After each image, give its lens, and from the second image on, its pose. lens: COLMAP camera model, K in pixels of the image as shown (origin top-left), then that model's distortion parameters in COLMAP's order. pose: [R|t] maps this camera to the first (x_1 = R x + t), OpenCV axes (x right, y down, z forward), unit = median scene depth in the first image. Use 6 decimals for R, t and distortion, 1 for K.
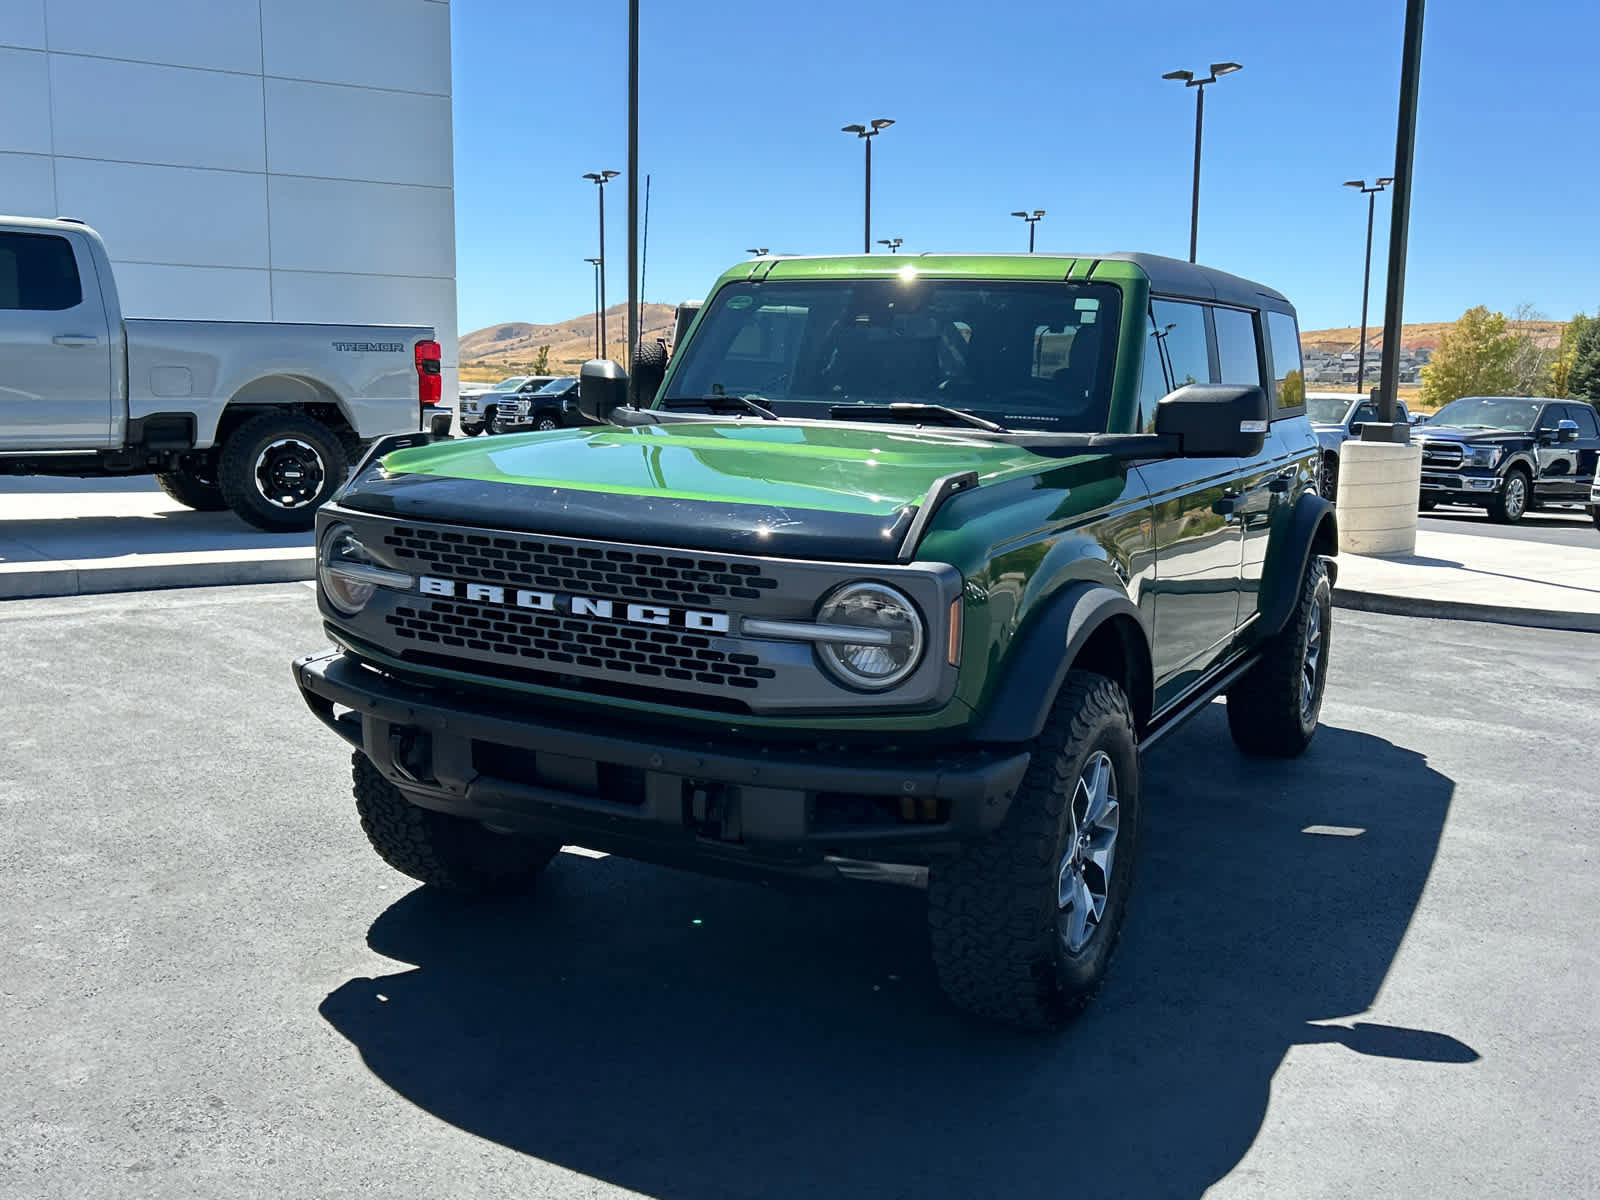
lens RADIAL K [[1476.2, 0, 800.0], [0, 1476.2, 600.0], [0, 0, 1]] dist [0.104809, -0.171163]
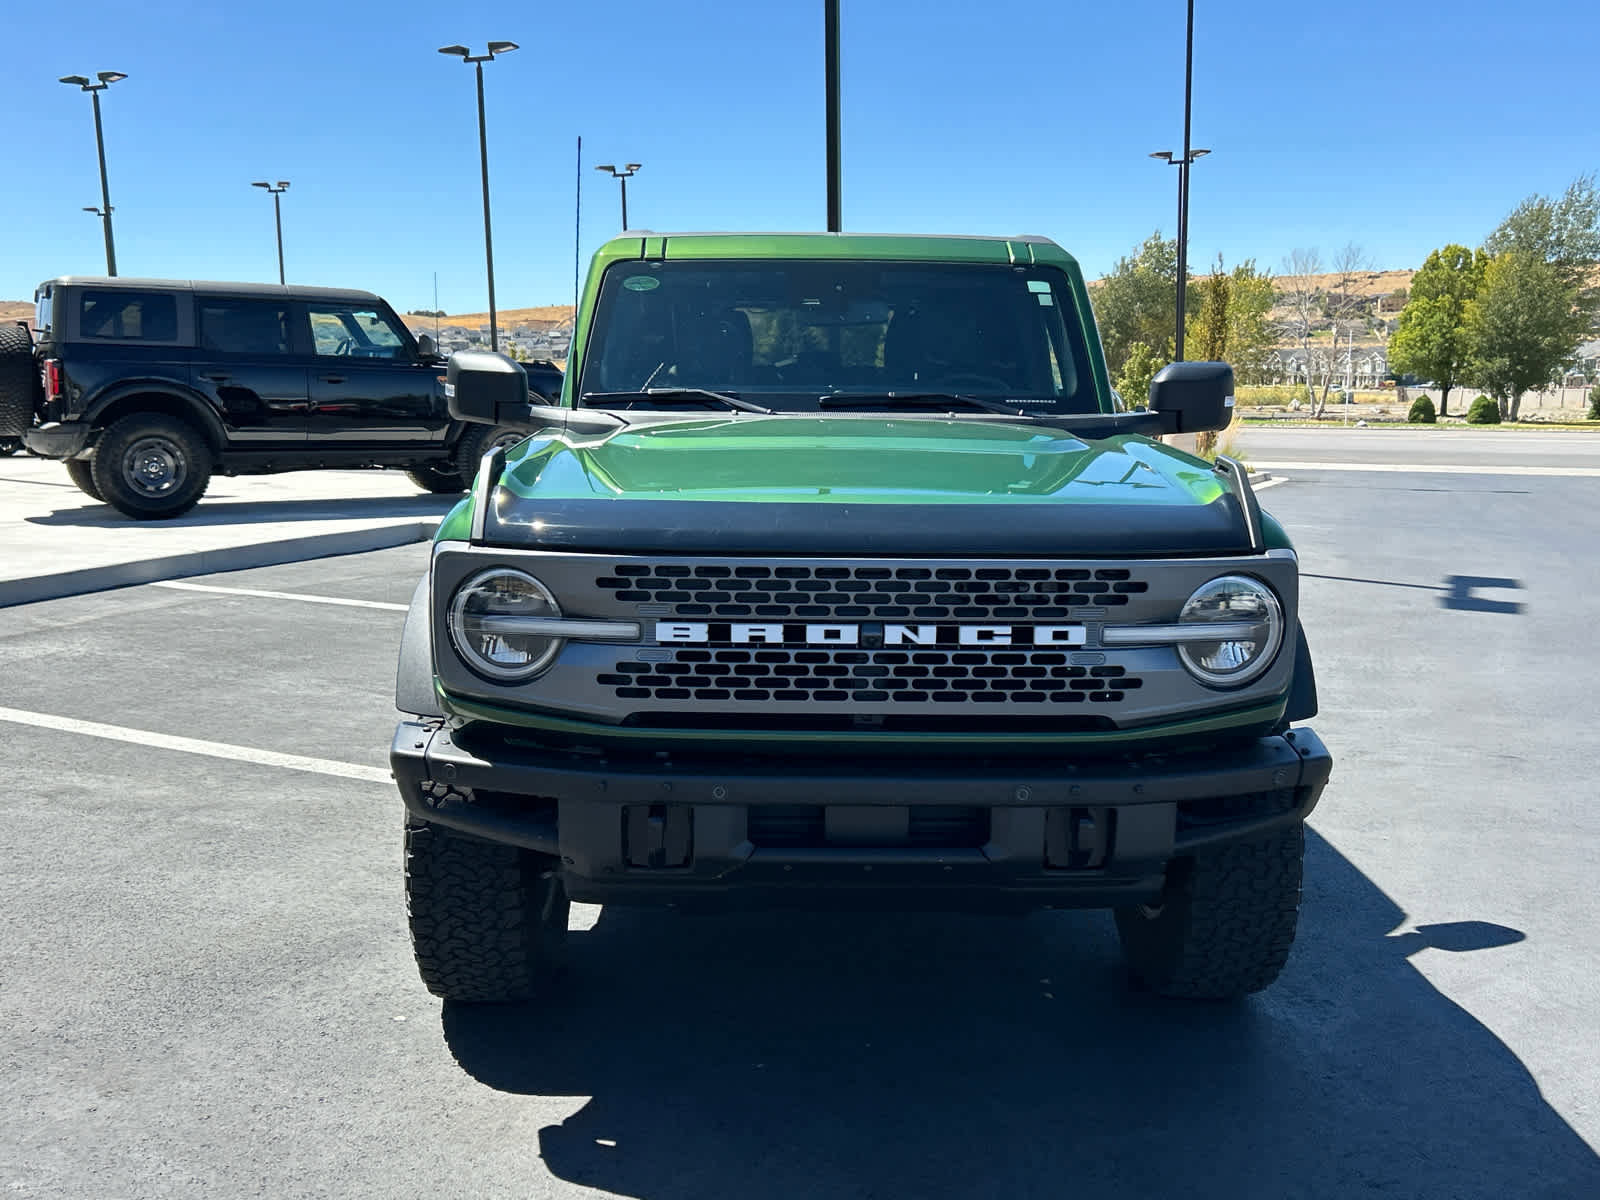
lens RADIAL K [[1476.2, 0, 800.0], [0, 1476.2, 600.0], [0, 0, 1]] dist [0.104809, -0.171163]
pose [[0.874529, -0.100773, 0.474387, -0.568454], [0.094023, 0.994844, 0.038002, -0.051334], [-0.475771, 0.011370, 0.879496, 0.237460]]
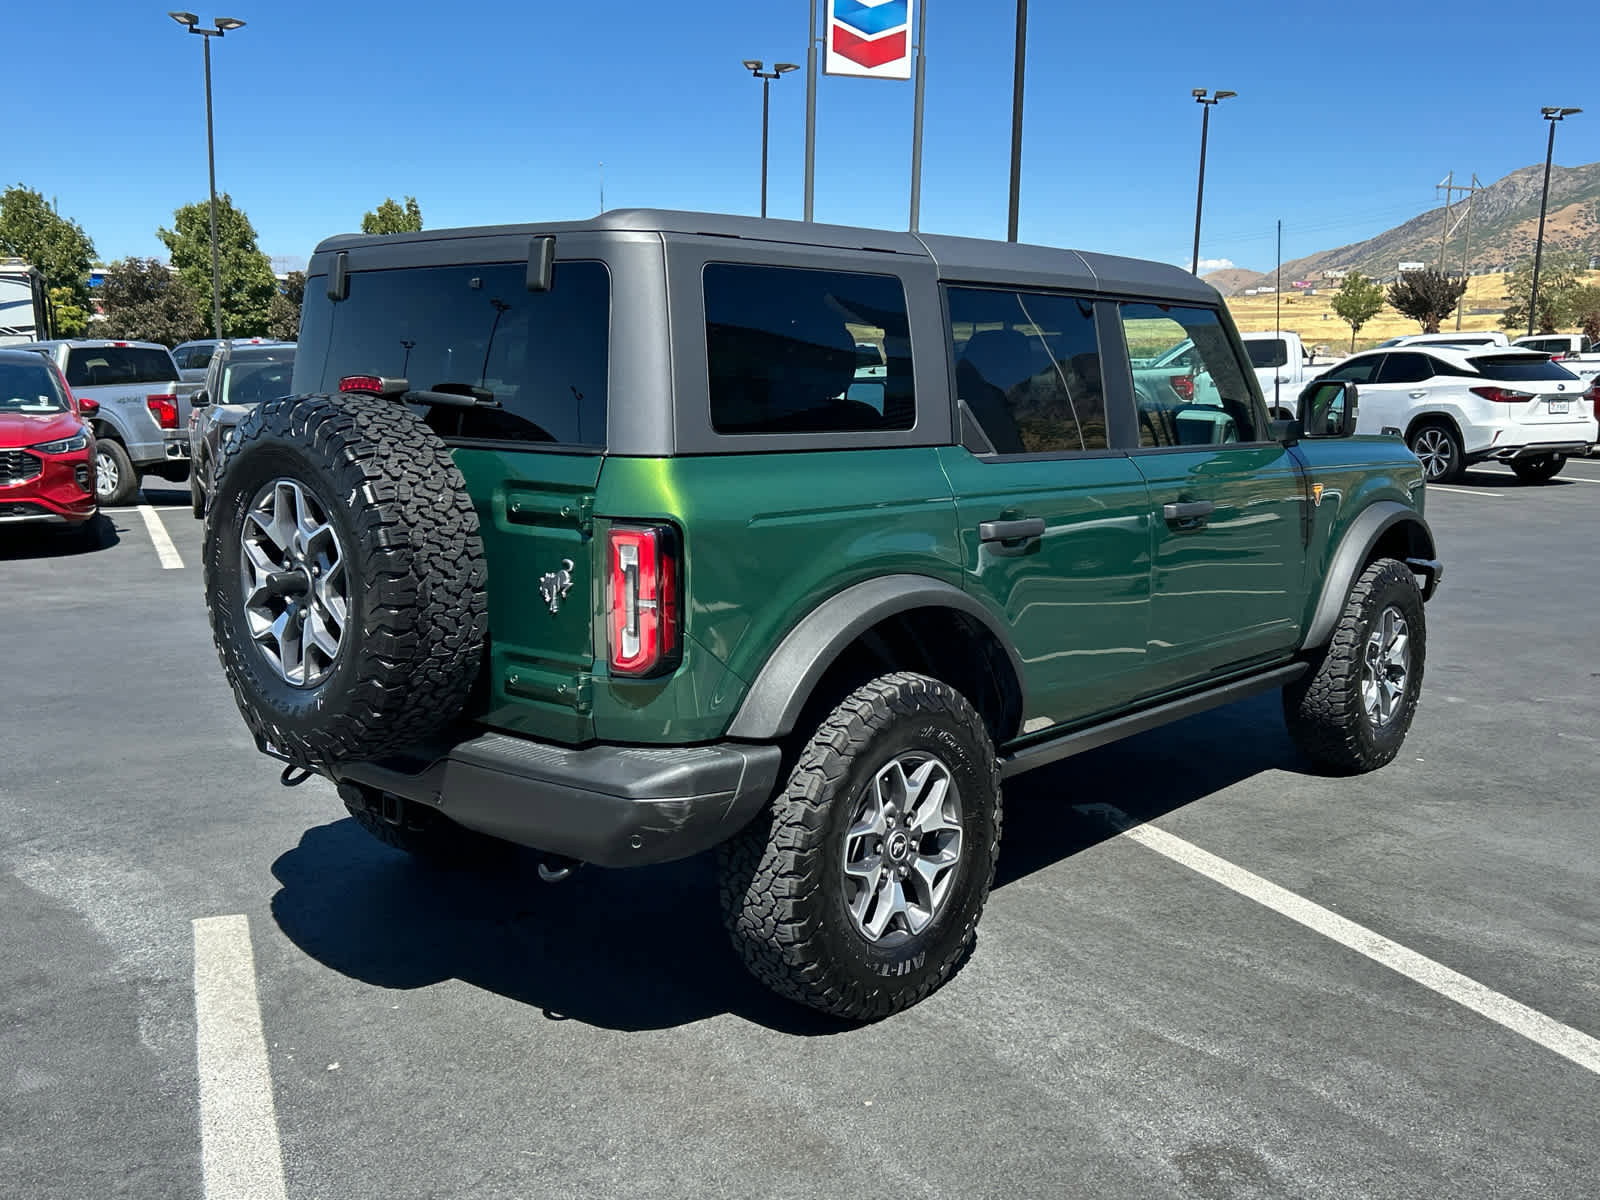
lens RADIAL K [[1481.3, 0, 807.6], [0, 1481.3, 599.7], [0, 0, 1]] dist [0.078021, -0.102468]
pose [[-0.968623, -0.075560, 0.236769, -0.058283], [0.002213, 0.950005, 0.312227, -0.490147], [-0.248523, 0.302954, -0.920030, 3.005421]]
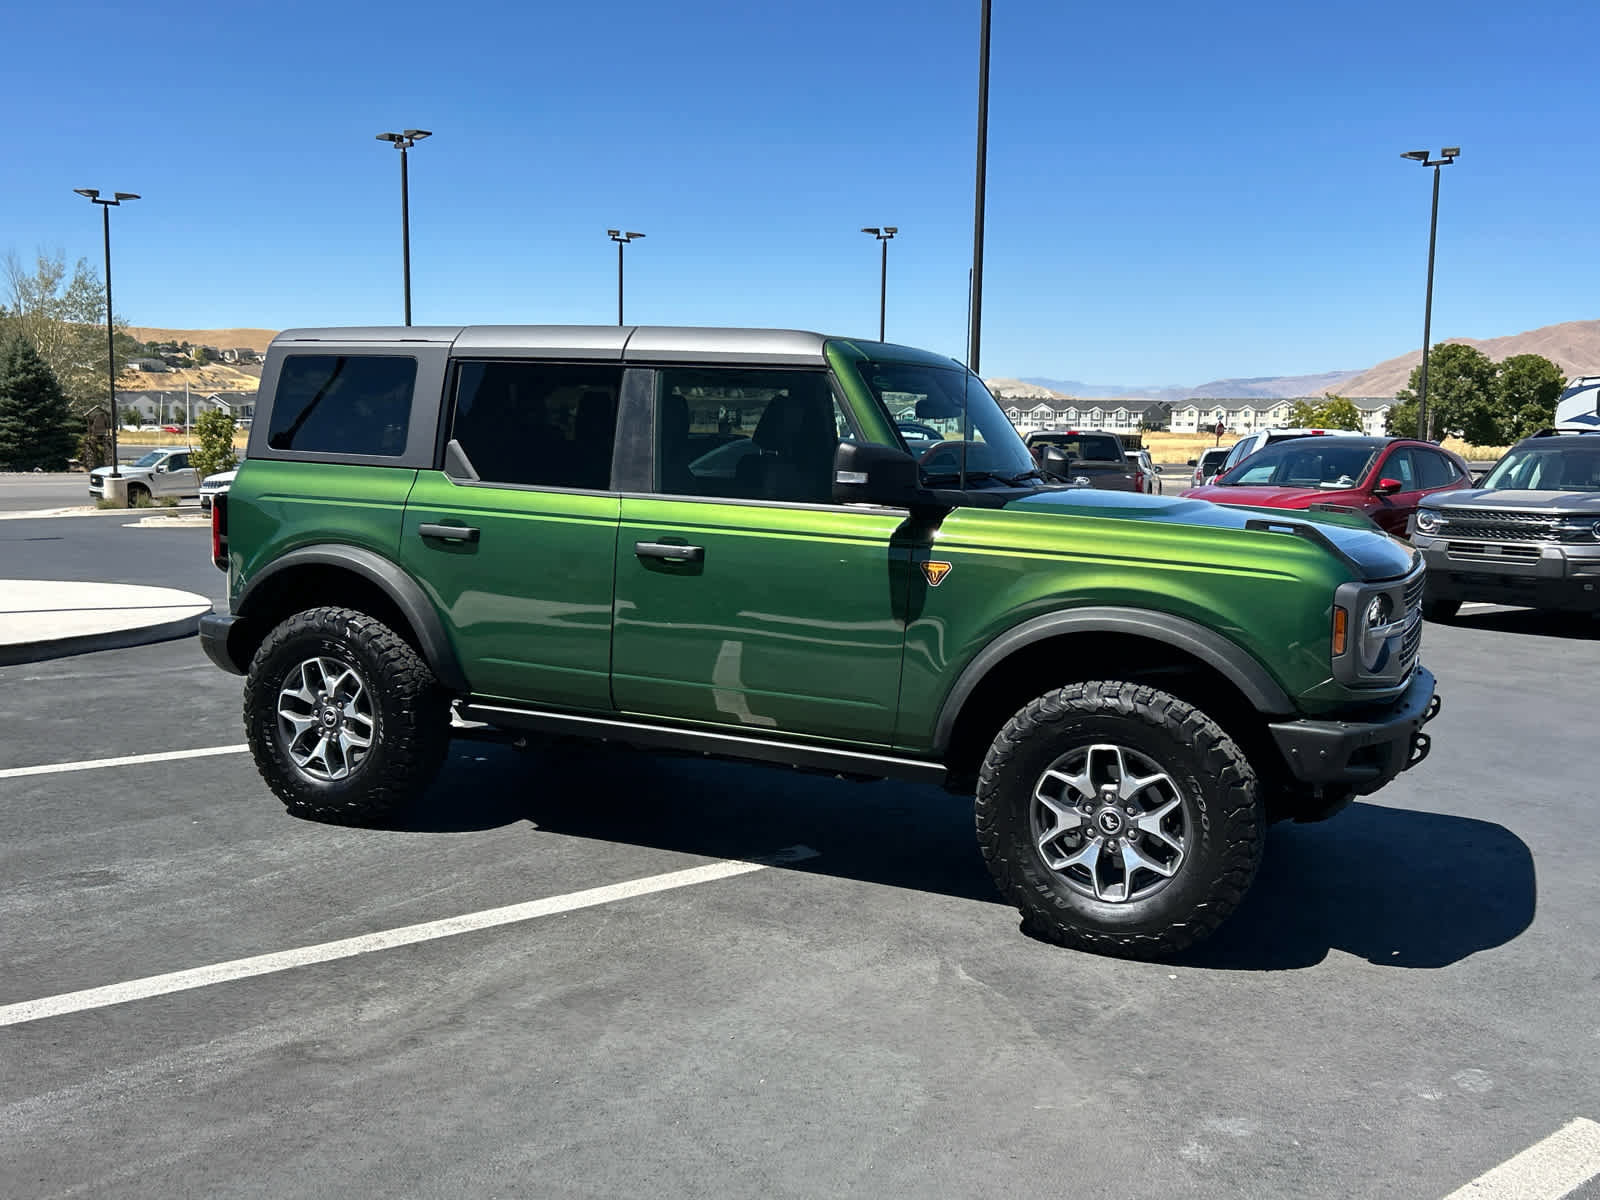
lens RADIAL K [[1475.3, 0, 808.4], [0, 1475.3, 596.0], [0, 0, 1]] dist [0.097575, -0.171439]
pose [[-0.043942, -0.142726, 0.988786, -1.545627], [0.129670, 0.980555, 0.147300, -0.300770], [-0.990583, 0.134689, -0.024580, 1.550365]]
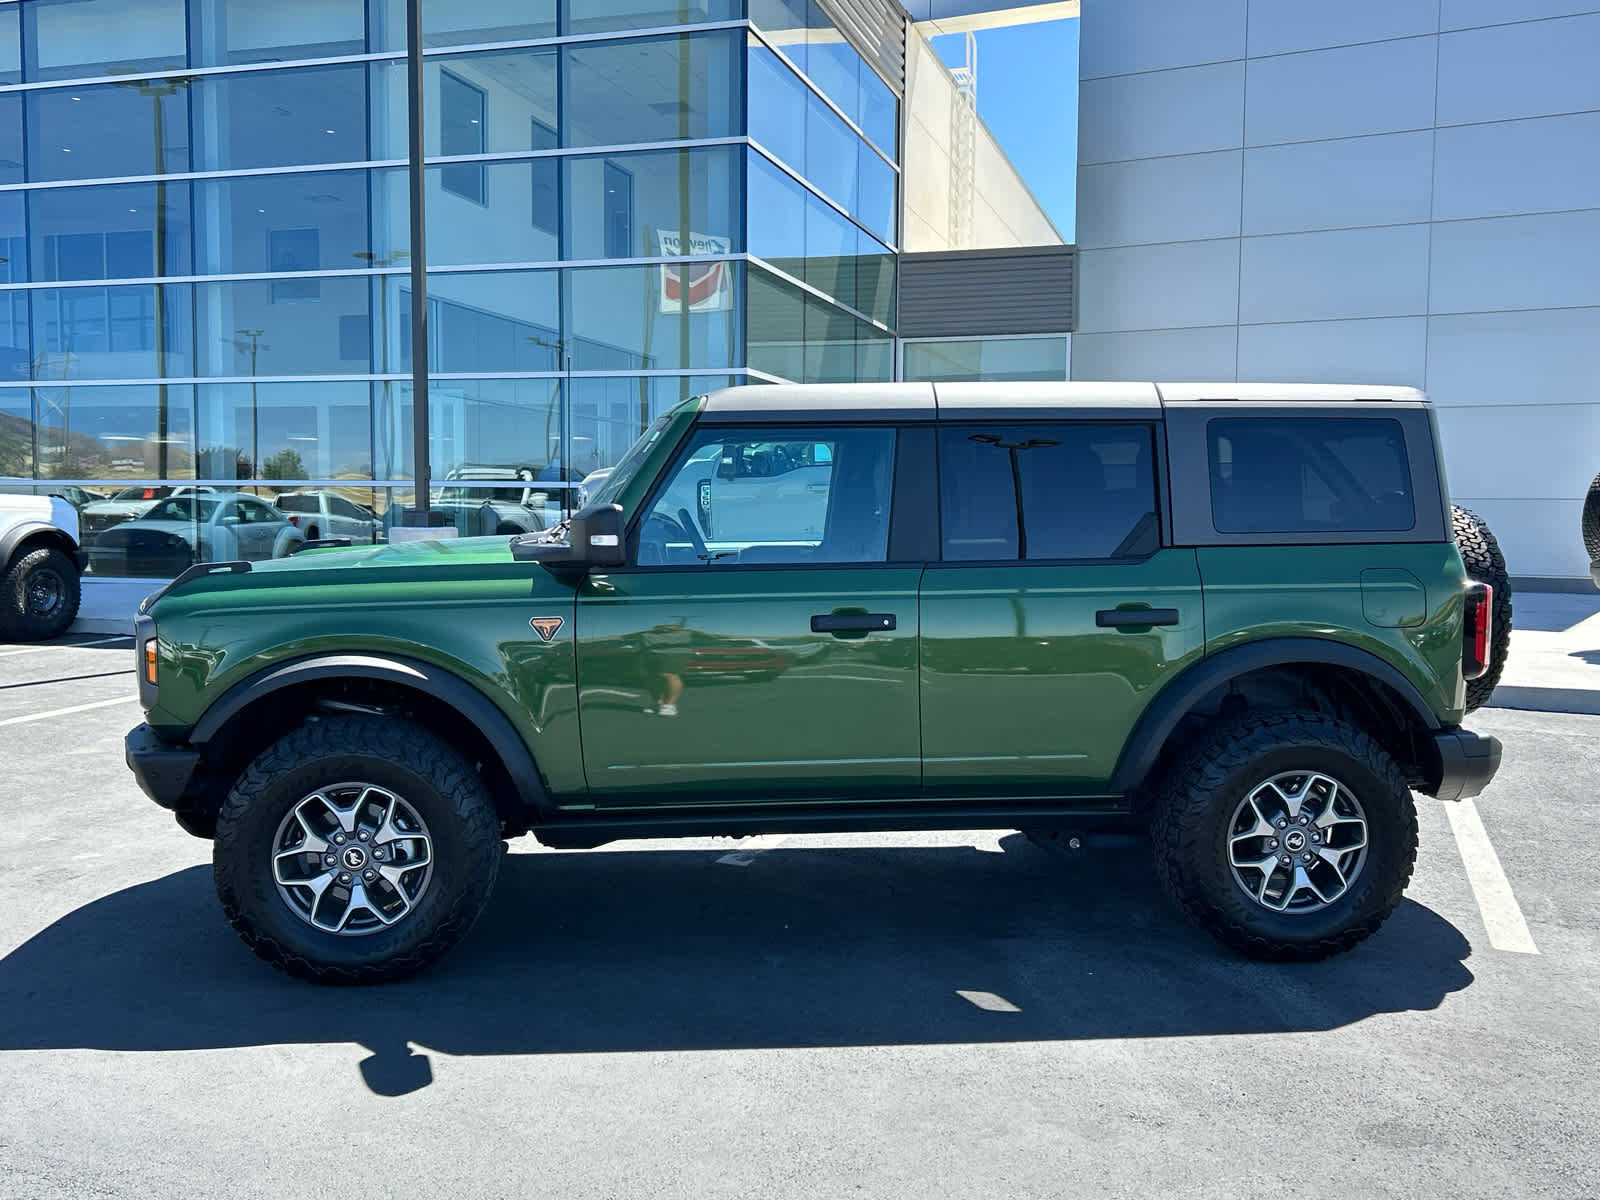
lens RADIAL K [[1481.3, 0, 807.6], [0, 1481.3, 599.7], [0, 0, 1]] dist [0.078021, -0.102468]
pose [[0.557728, 0.039488, -0.829084, 1.535881], [-0.116731, 0.992672, -0.031246, -0.063487], [0.821774, 0.114206, 0.558251, 0.590108]]
